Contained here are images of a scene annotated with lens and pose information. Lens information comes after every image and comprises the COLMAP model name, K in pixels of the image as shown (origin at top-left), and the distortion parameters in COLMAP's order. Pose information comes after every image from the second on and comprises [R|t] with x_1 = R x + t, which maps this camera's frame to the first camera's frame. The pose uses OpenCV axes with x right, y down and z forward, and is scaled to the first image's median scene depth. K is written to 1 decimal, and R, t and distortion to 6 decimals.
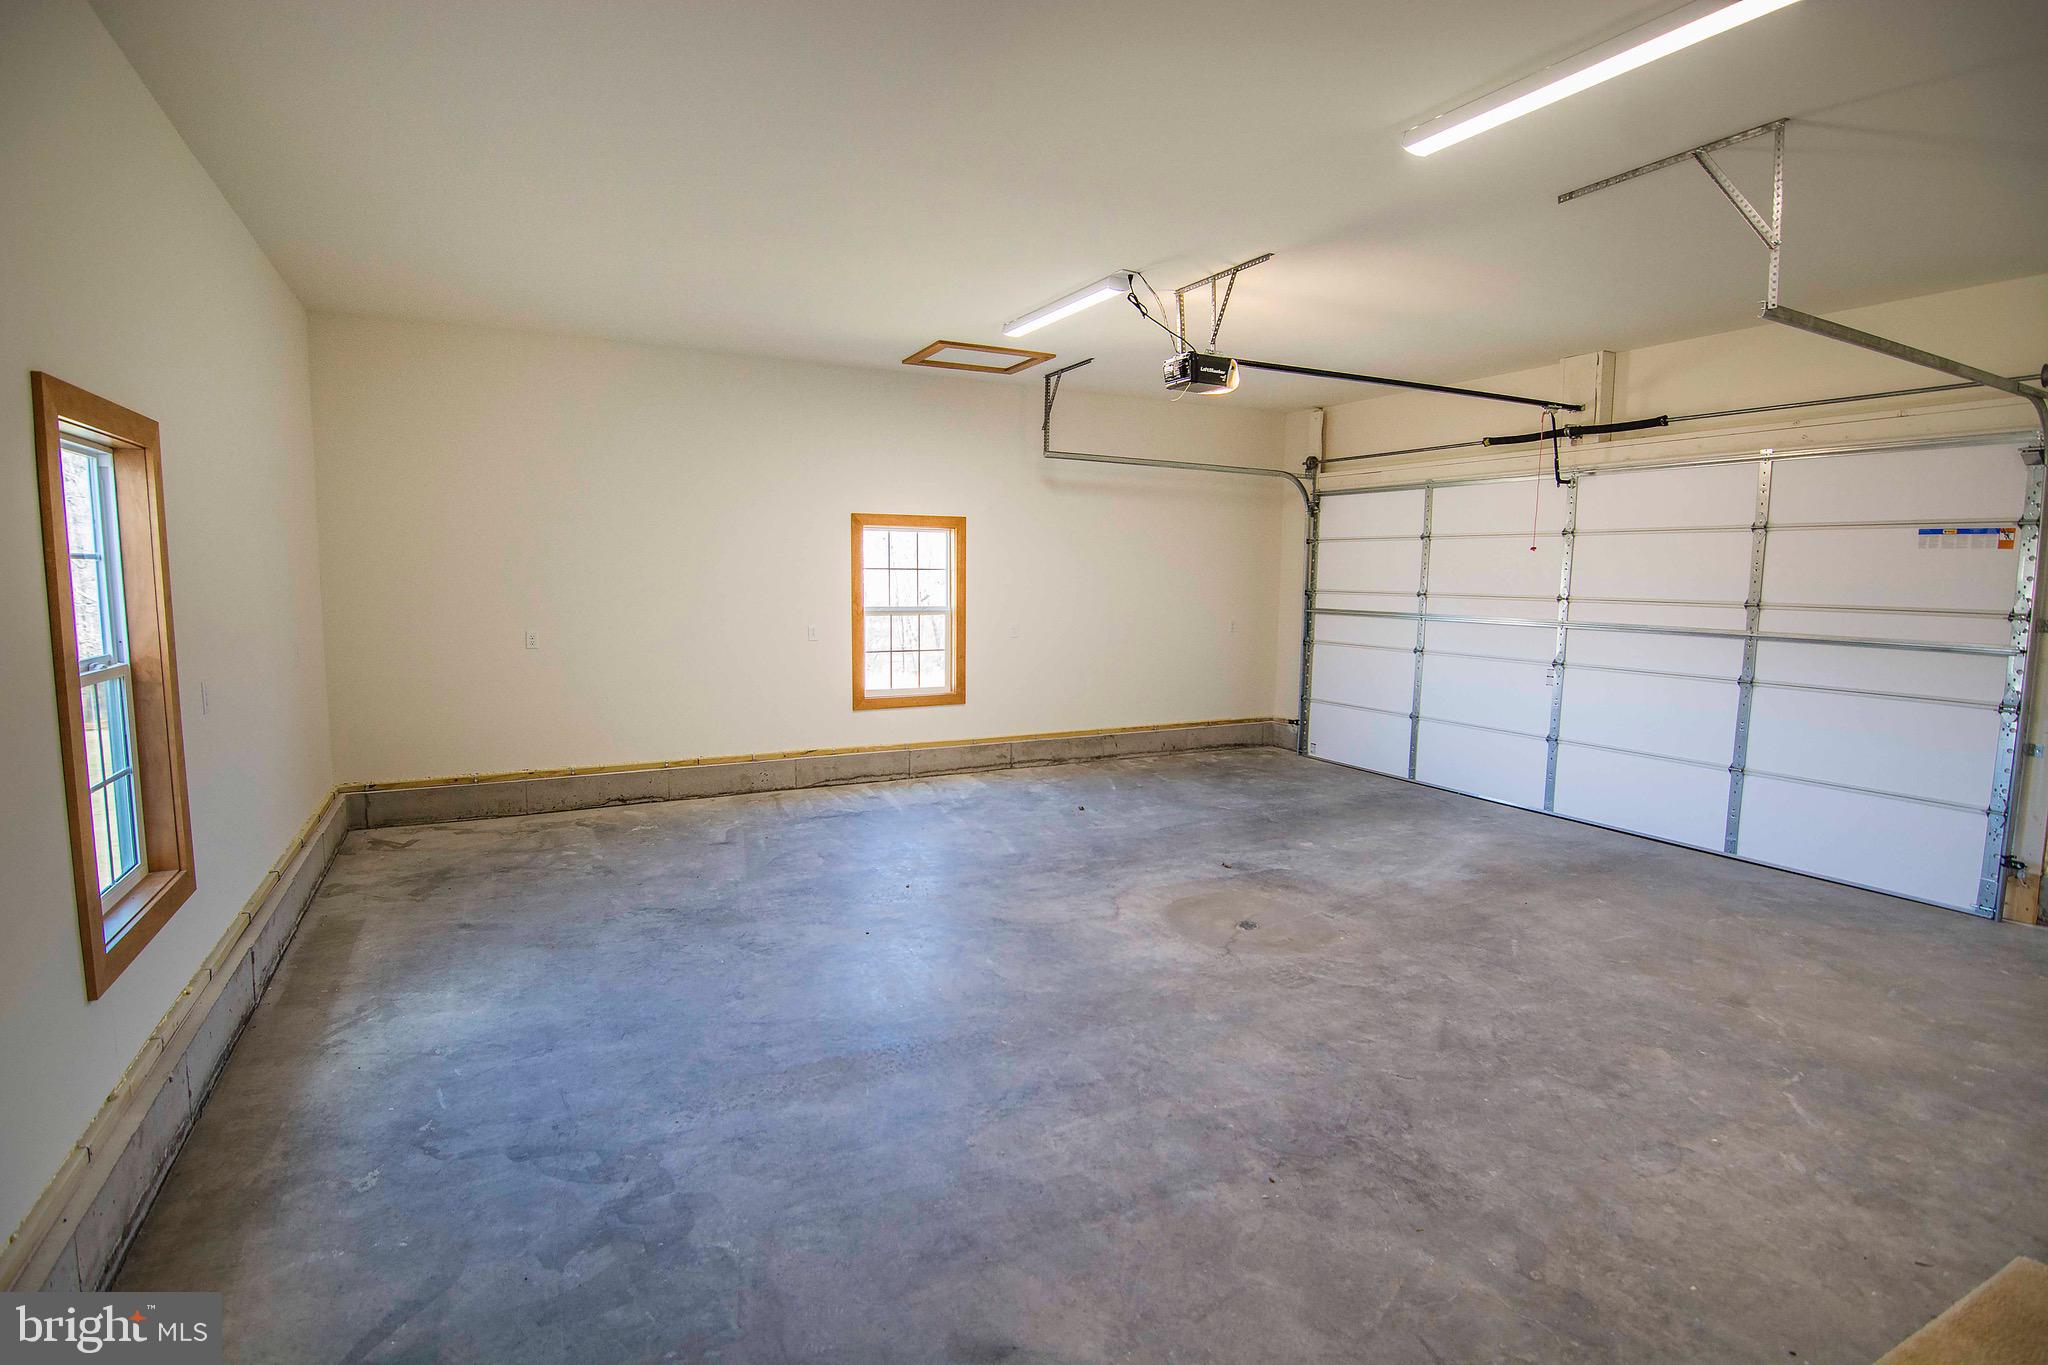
lens RADIAL K [[996.2, 0, 1014.8], [0, 996.2, 677.6], [0, 0, 1]] dist [-0.000882, -0.015283]
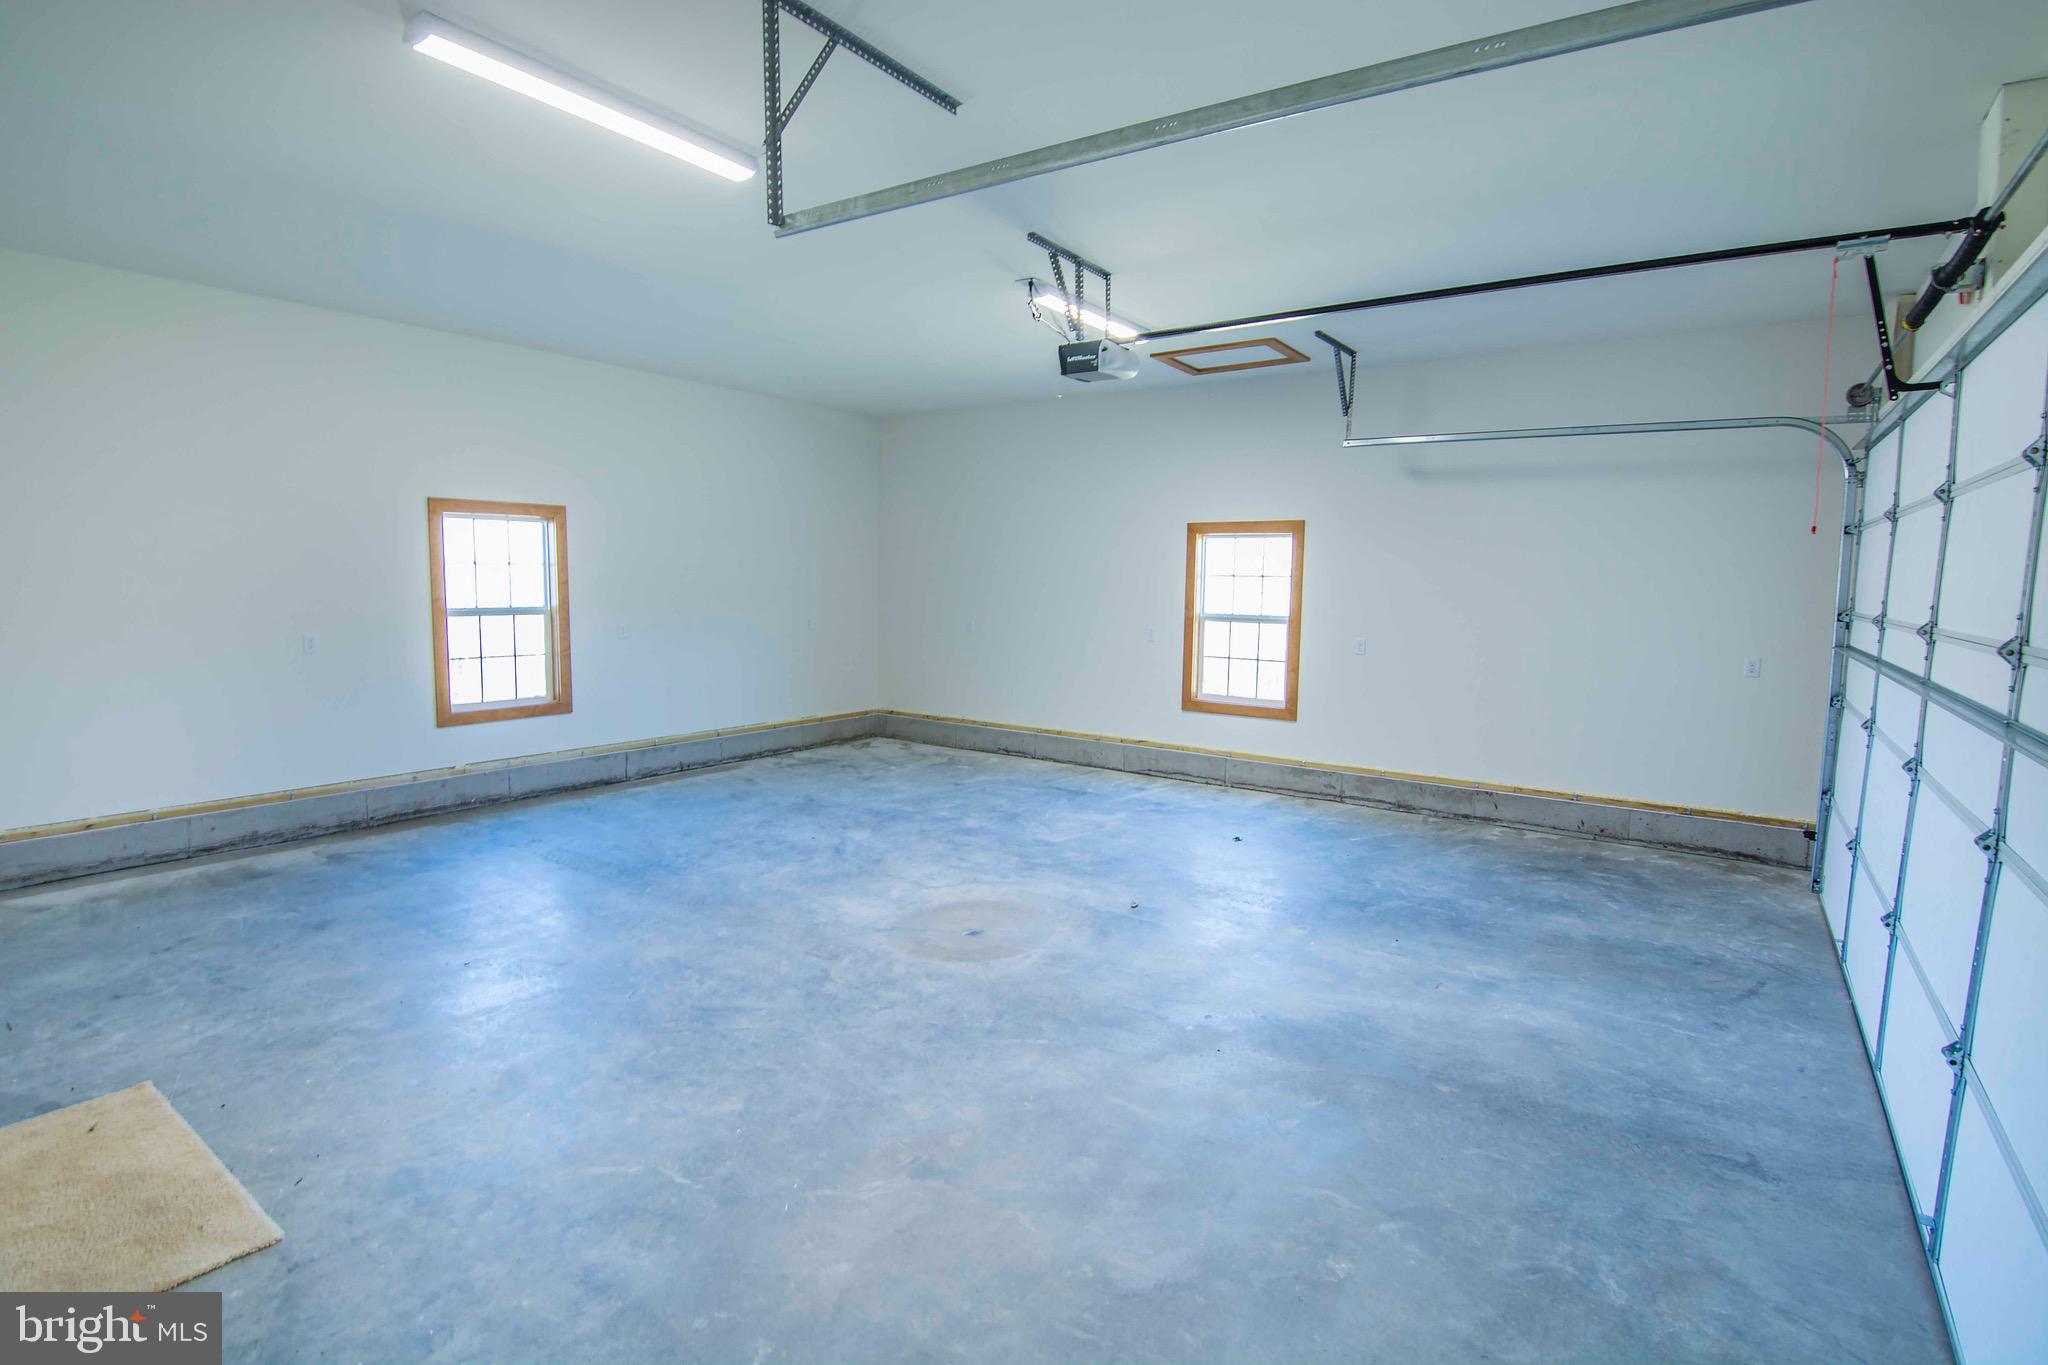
lens RADIAL K [[996.2, 0, 1014.8], [0, 996.2, 677.6], [0, 0, 1]] dist [-0.000882, -0.015283]
pose [[0.451120, 0.087323, -0.888181, 0.937491], [-0.104775, 0.993502, 0.044461, -0.040178], [0.886292, 0.073002, 0.457337, 0.489744]]
